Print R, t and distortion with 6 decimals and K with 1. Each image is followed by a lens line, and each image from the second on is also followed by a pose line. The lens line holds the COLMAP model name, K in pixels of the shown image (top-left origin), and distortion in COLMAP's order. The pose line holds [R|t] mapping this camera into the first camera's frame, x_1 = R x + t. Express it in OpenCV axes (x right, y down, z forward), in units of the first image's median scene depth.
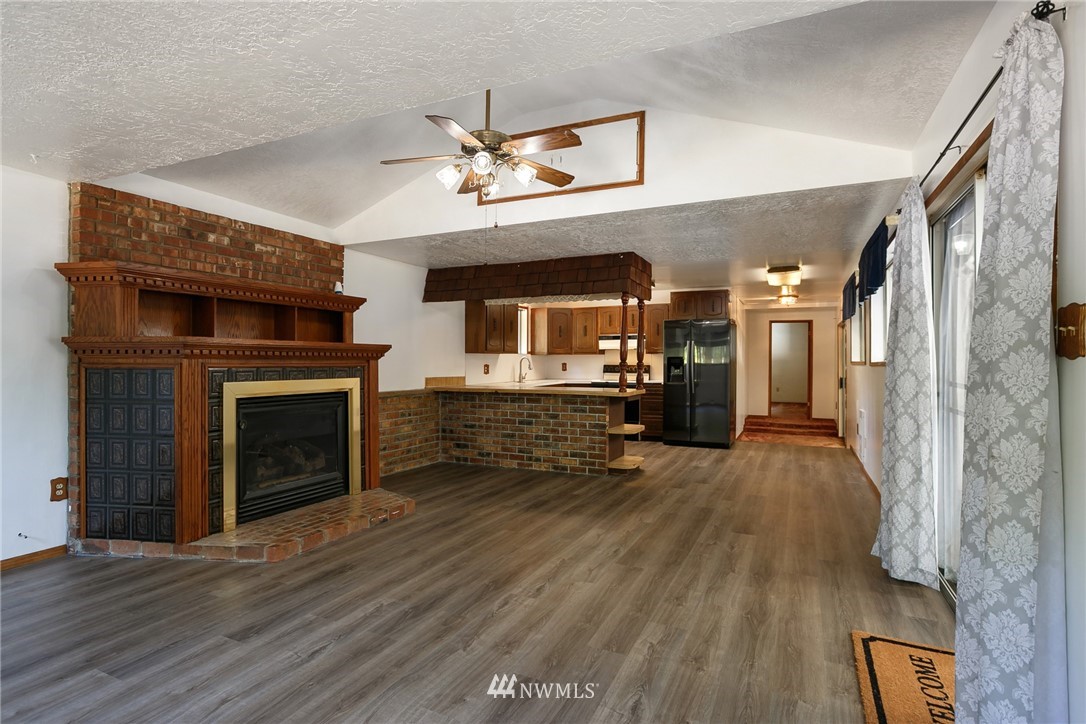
lens RADIAL K [[528.4, 0, 547.5], [0, 528.4, 358.9], [0, 0, 1]] dist [-0.011937, 0.004920]
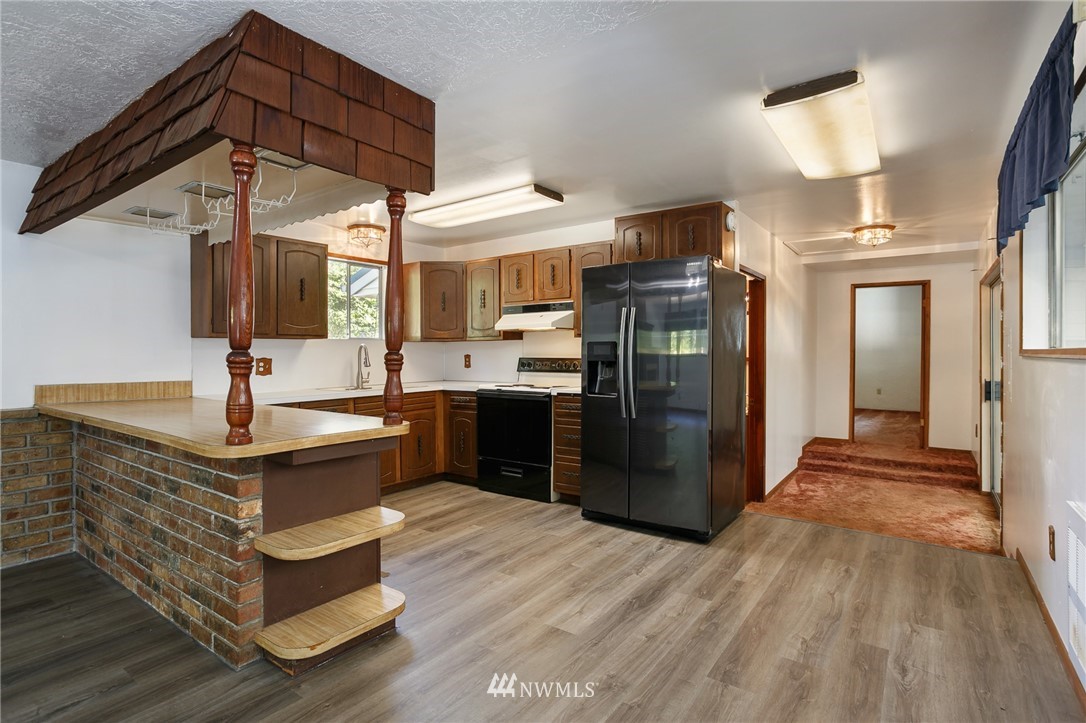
lens RADIAL K [[528.4, 0, 538.3], [0, 528.4, 355.9], [0, 0, 1]] dist [-0.011937, 0.004920]
pose [[0.981687, -0.004925, -0.190440, 0.383681], [0.006419, 0.999953, 0.007232, 0.008057], [0.190395, -0.008322, 0.981672, 0.705358]]
